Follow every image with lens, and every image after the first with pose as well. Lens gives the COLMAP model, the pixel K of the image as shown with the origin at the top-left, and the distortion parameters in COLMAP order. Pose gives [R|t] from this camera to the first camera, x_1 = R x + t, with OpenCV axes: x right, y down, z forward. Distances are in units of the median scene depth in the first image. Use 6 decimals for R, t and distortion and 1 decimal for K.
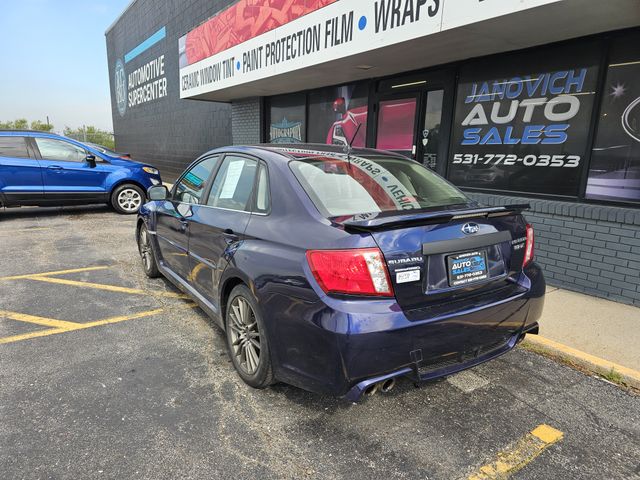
lens RADIAL K [[428.9, 0, 310.8], [0, 428.9, 247.0], [0, 0, 1]] dist [0.058608, -0.052106]
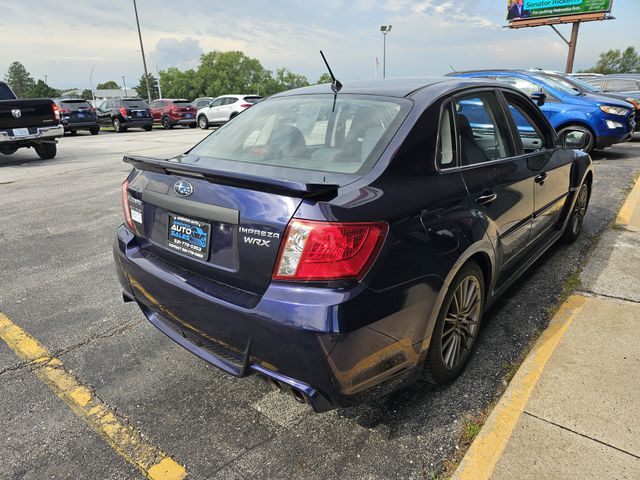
lens RADIAL K [[428.9, 0, 309.8], [0, 428.9, 240.0], [0, 0, 1]] dist [0.058608, -0.052106]
pose [[0.283677, 0.292522, -0.913213, 0.553547], [-0.181083, 0.951542, 0.248549, -0.089866], [0.941667, 0.094860, 0.322901, 0.443752]]
